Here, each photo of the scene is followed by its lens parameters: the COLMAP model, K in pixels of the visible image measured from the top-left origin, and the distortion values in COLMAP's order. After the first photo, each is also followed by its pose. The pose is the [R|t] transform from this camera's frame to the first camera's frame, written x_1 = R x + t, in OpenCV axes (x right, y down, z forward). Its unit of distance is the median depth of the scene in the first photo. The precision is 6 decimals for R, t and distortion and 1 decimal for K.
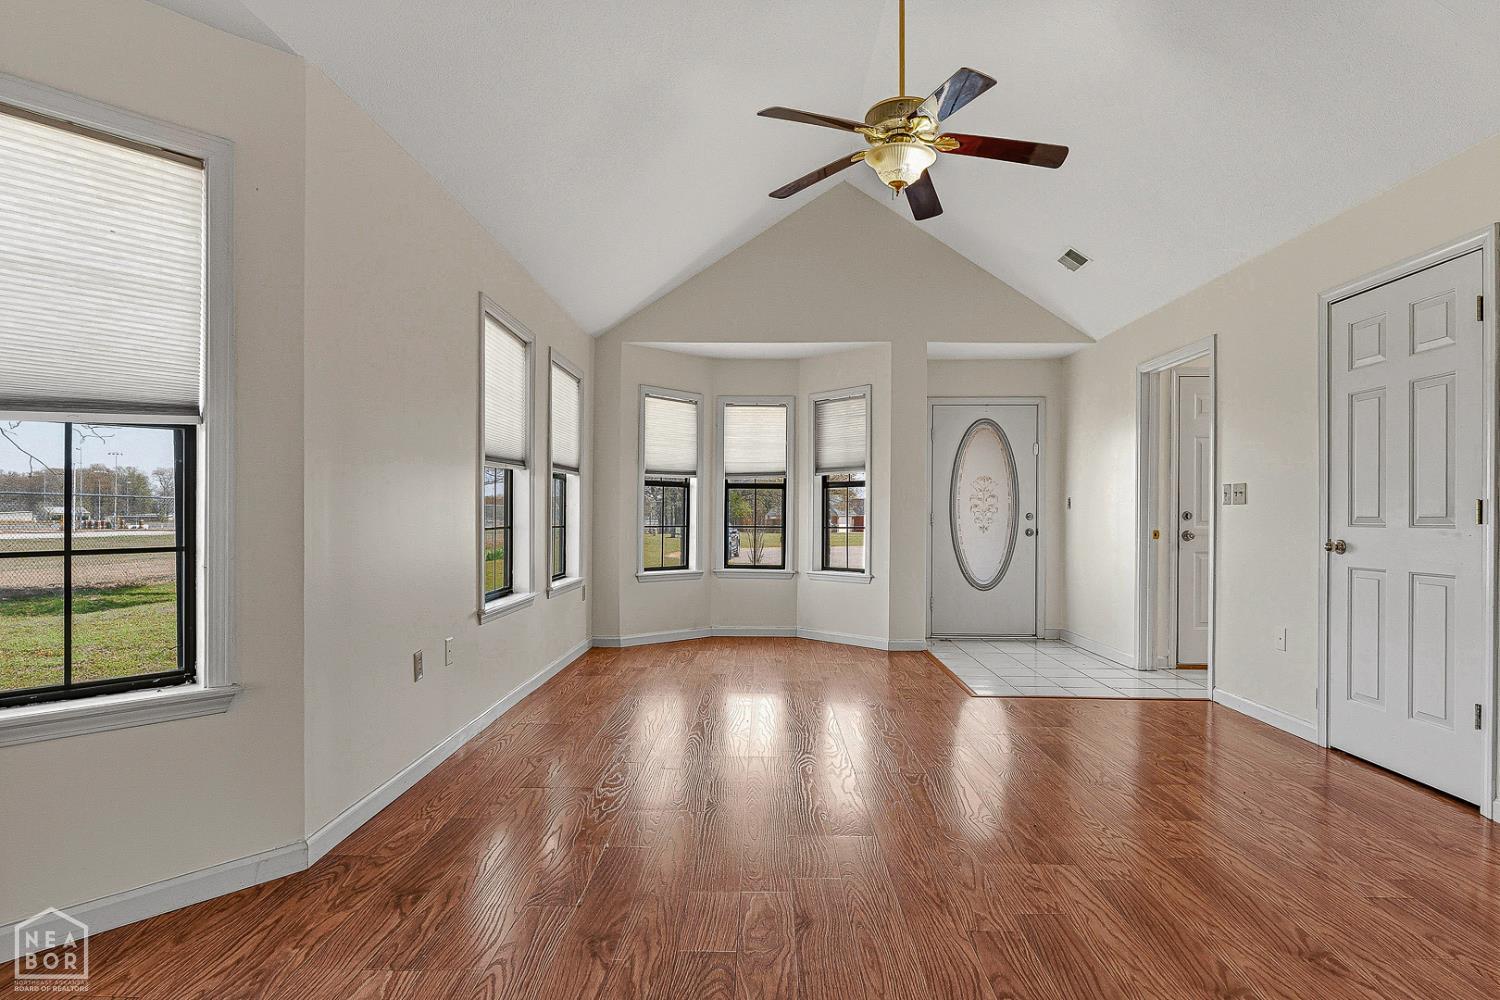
lens RADIAL K [[770.6, 0, 769.1], [0, 770.6, 504.8], [0, 0, 1]] dist [-0.000564, -0.000531]
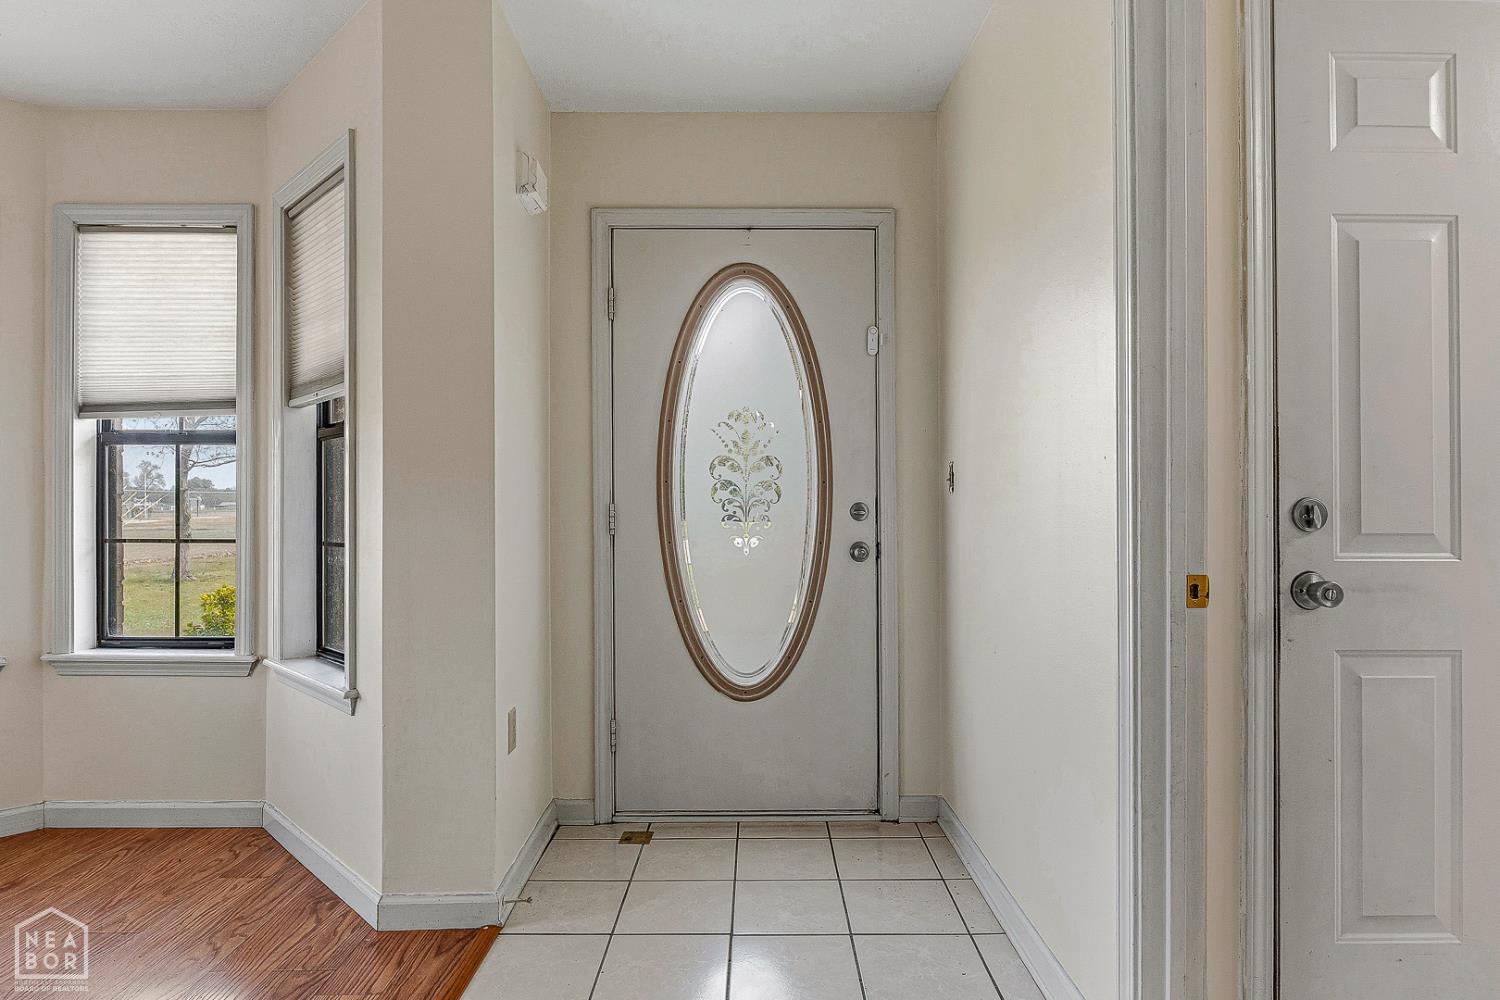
lens RADIAL K [[827.7, 0, 783.3], [0, 827.7, 500.4], [0, 0, 1]] dist [-0.003047, -0.001201]
pose [[0.998904, -0.005911, 0.046437, 0.280042], [0.005334, 0.999907, 0.012541, 0.003877], [-0.046507, -0.012280, 0.998842, 0.580954]]
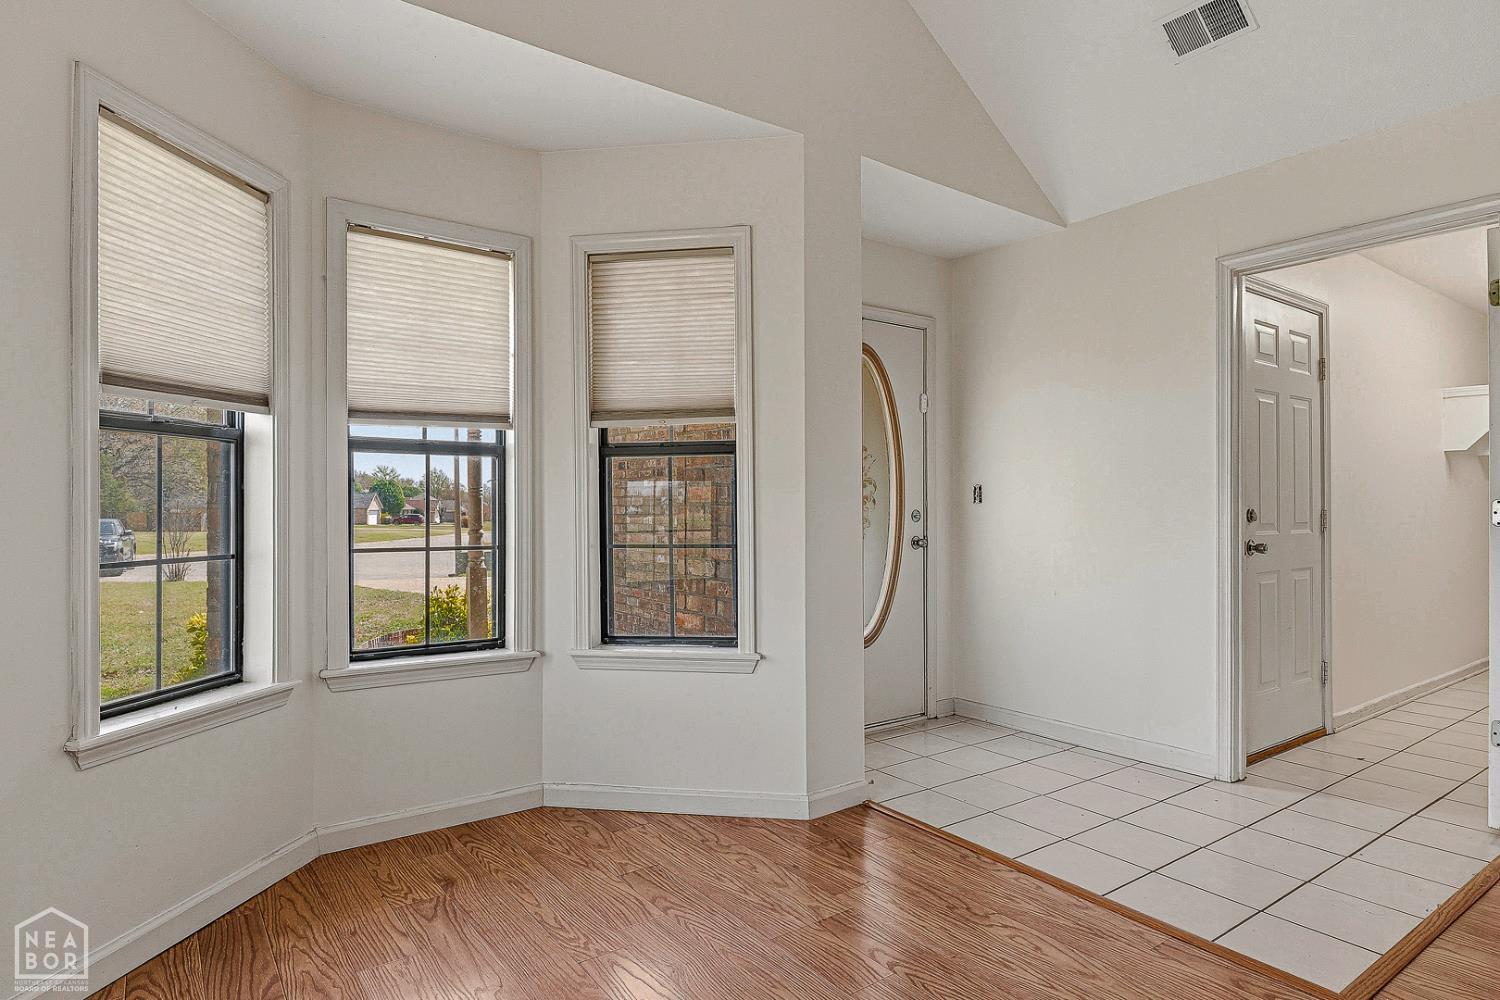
lens RADIAL K [[818.2, 0, 749.1], [0, 818.2, 506.2], [0, 0, 1]] dist [0.000278, -0.000008]
pose [[0.795993, -0.004853, 0.605287, -0.145369], [-0.003182, 0.999920, 0.012203, 0.000308], [-0.605298, -0.011640, 0.795914, 0.578951]]
